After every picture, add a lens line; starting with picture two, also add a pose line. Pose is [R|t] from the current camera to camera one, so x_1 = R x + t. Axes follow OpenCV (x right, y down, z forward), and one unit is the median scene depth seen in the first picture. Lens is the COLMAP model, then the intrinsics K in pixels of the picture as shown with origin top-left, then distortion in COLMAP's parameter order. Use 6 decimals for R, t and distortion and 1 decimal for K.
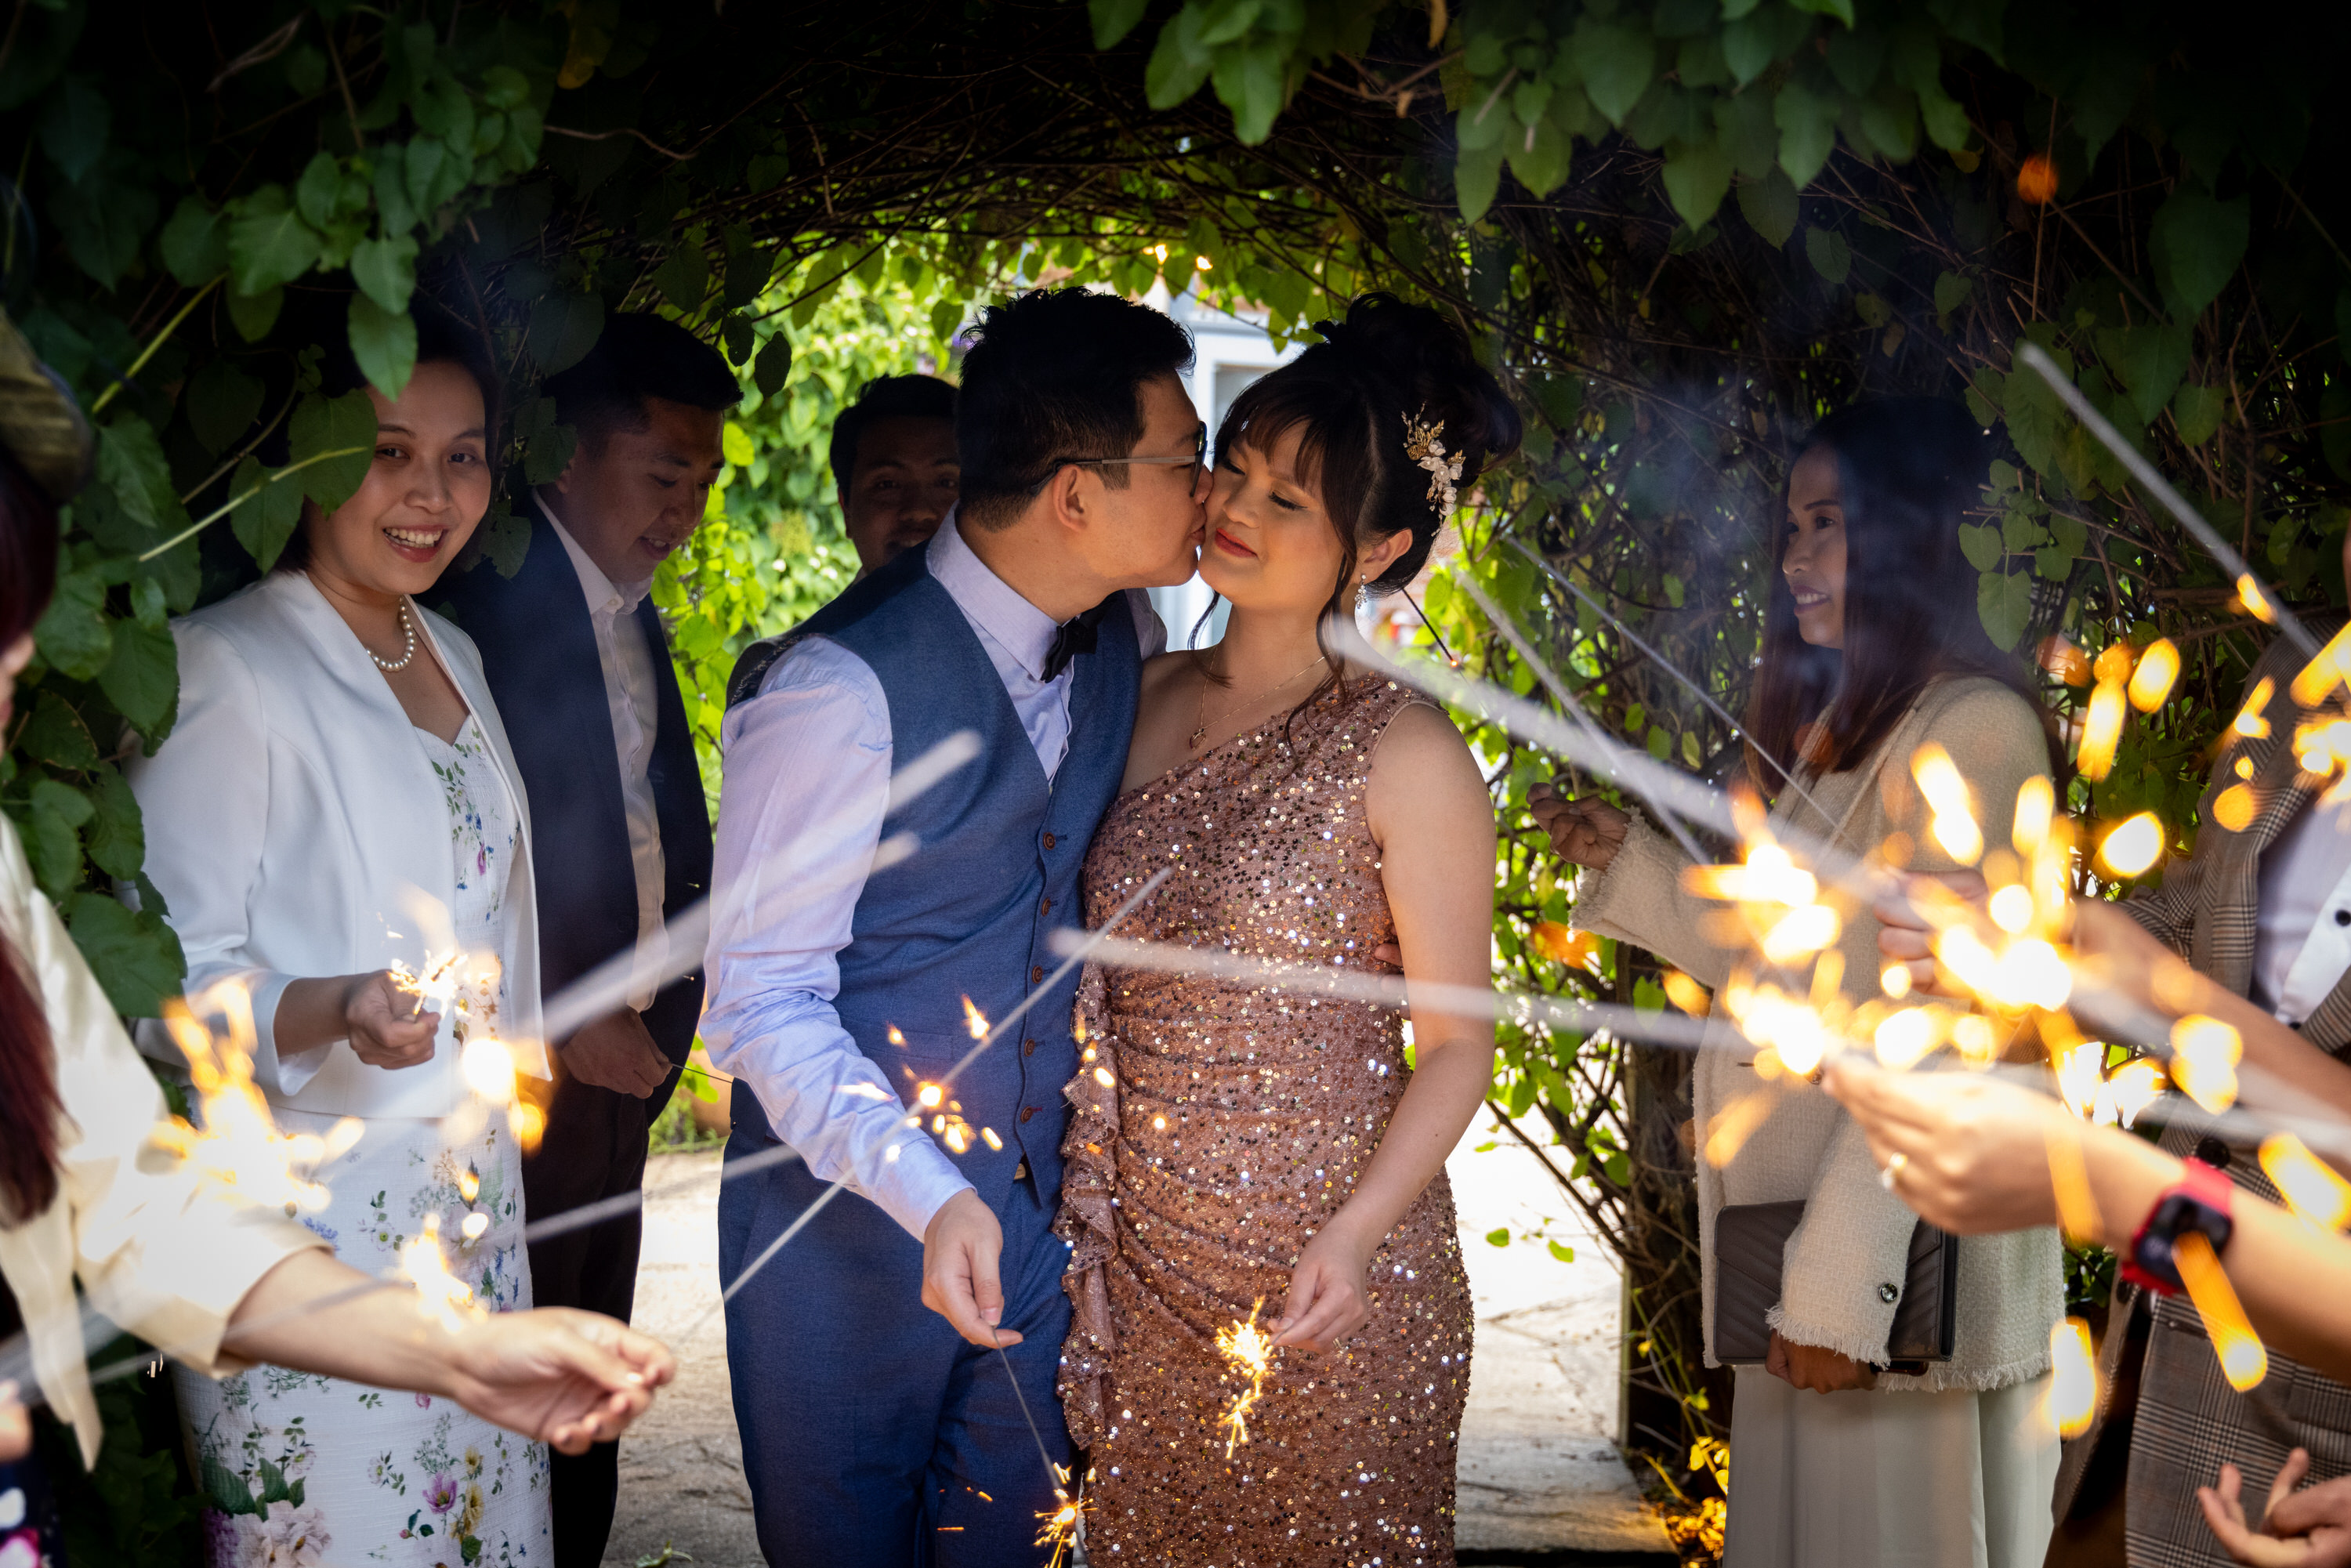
lens RADIAL K [[3621.0, 0, 1175.5], [0, 3621.0, 784.0], [0, 0, 1]] dist [0.016062, -0.043561]
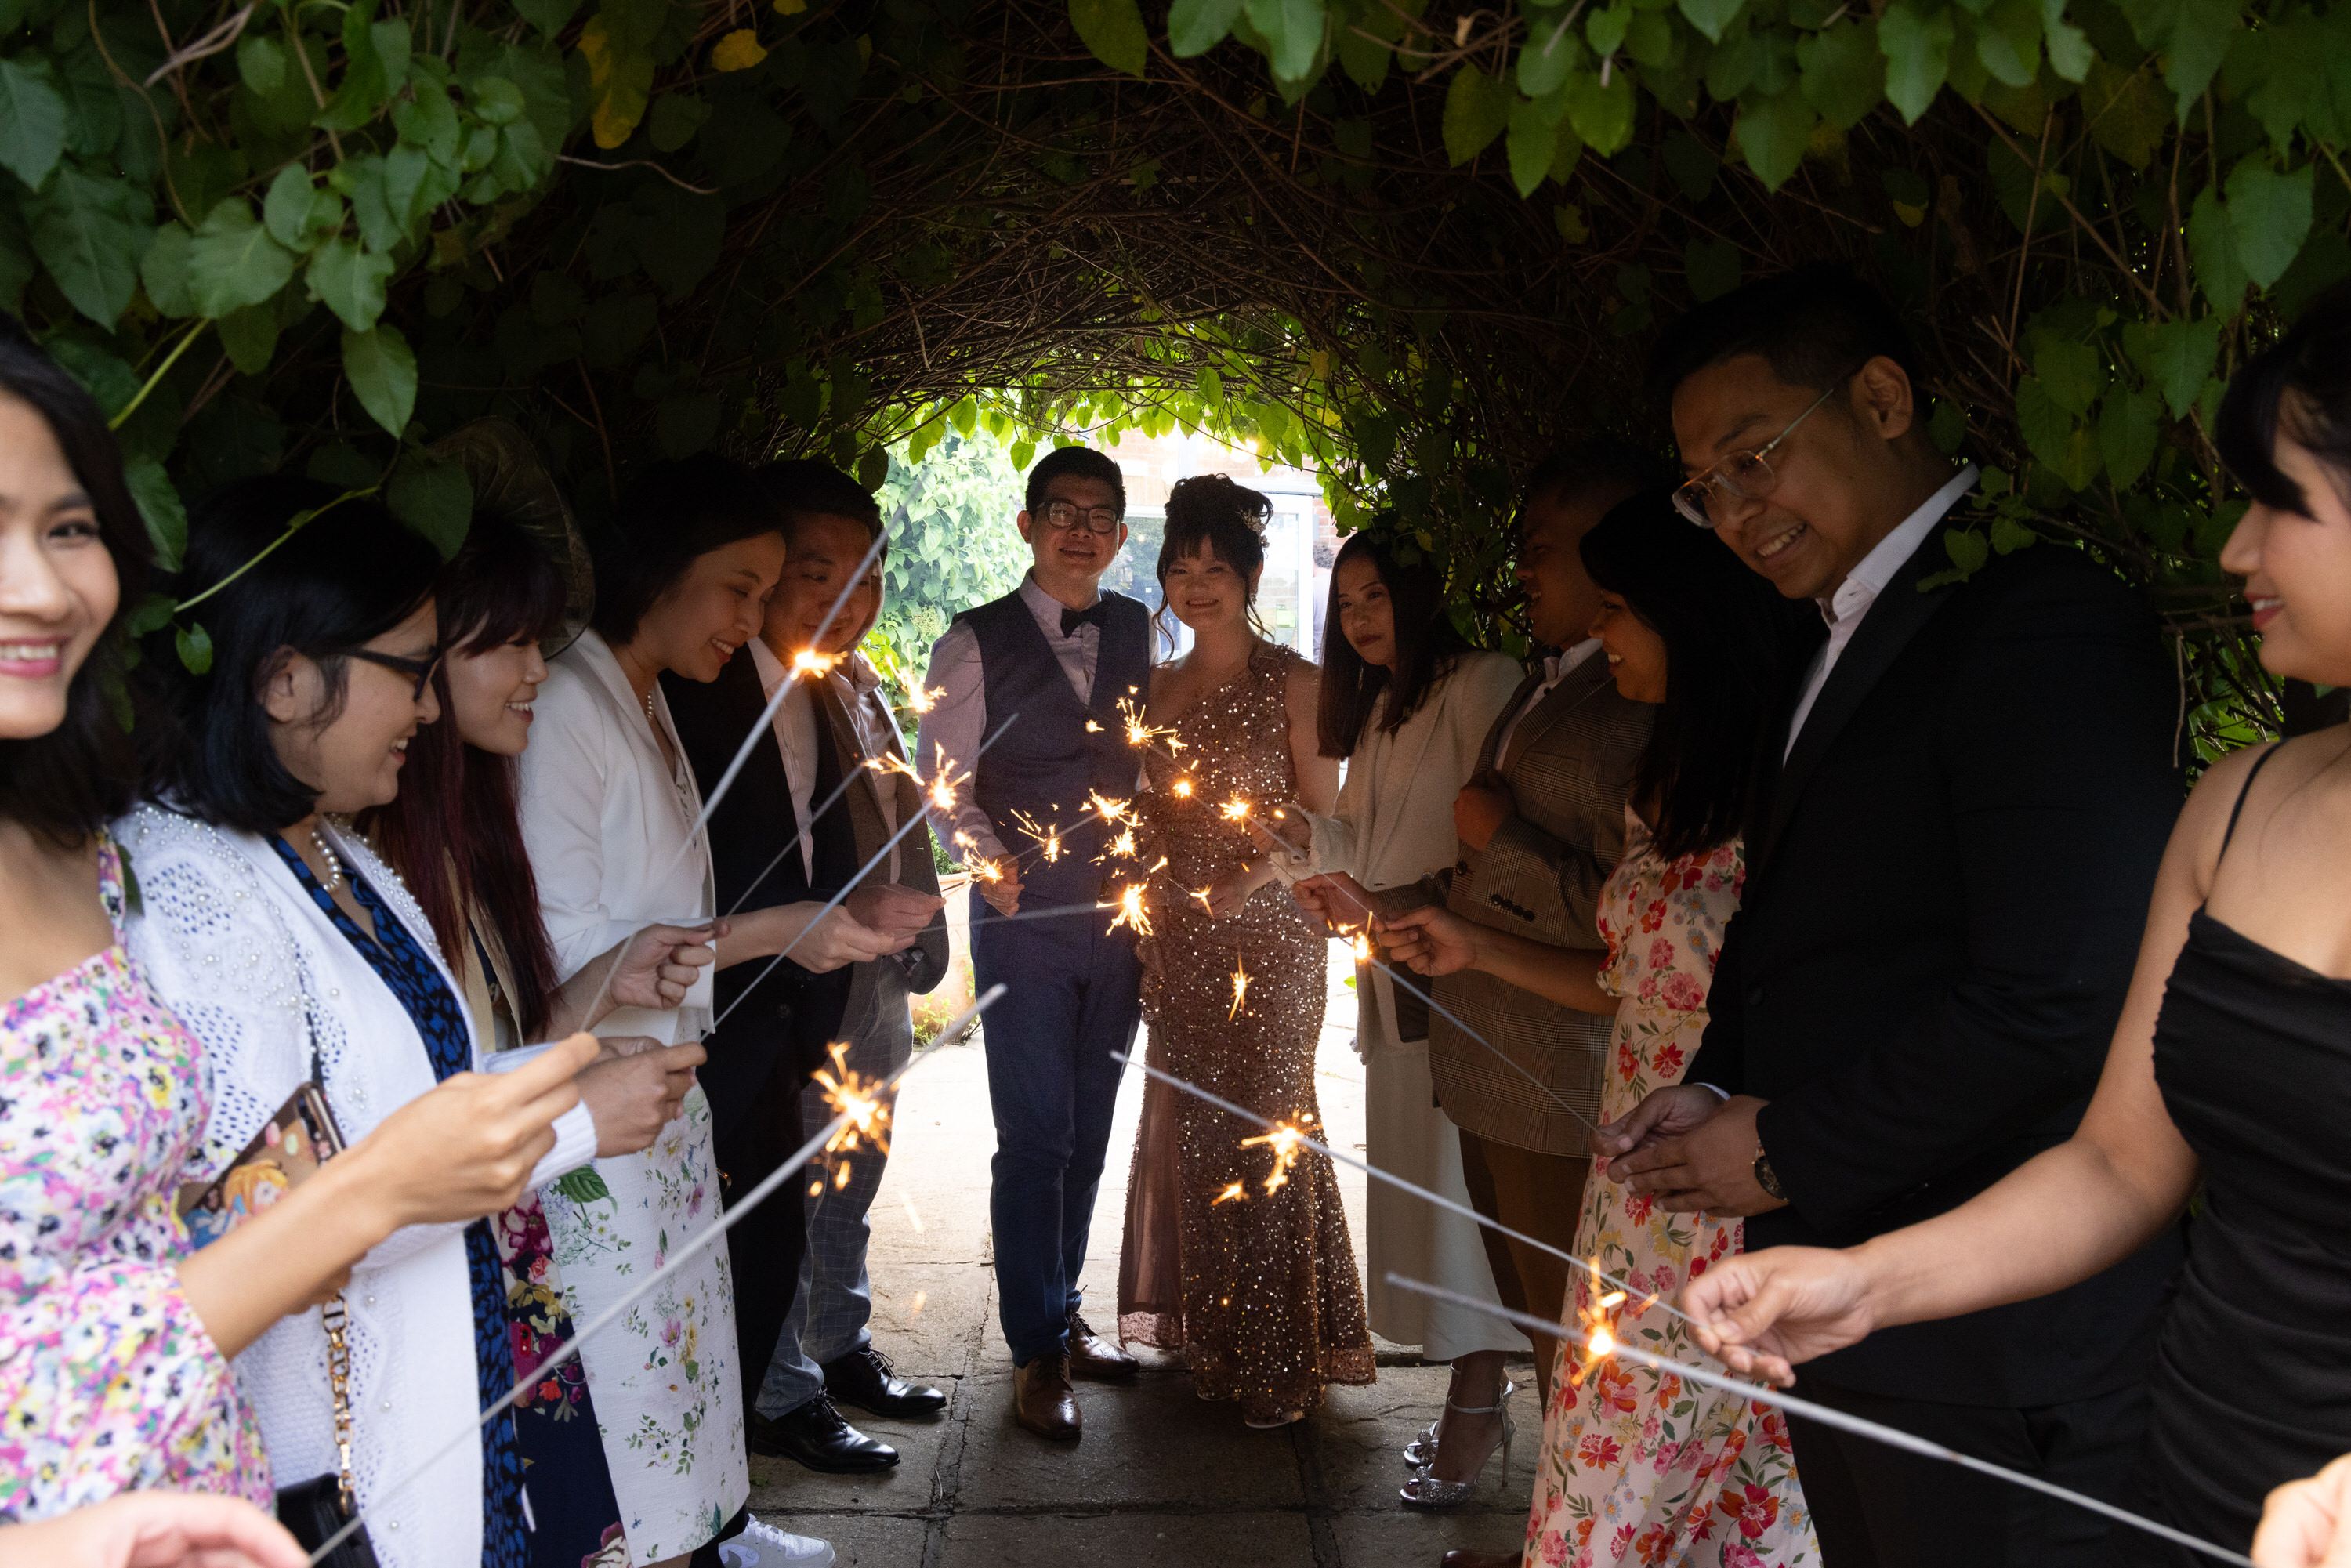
lens RADIAL K [[1997.5, 0, 1175.5], [0, 1997.5, 784.0], [0, 0, 1]] dist [-0.001181, -0.000715]
pose [[0.999642, -0.026097, -0.005831, -0.003335], [0.026114, 0.999655, 0.002909, -0.003754], [0.005753, -0.003060, 0.999979, 0.201917]]
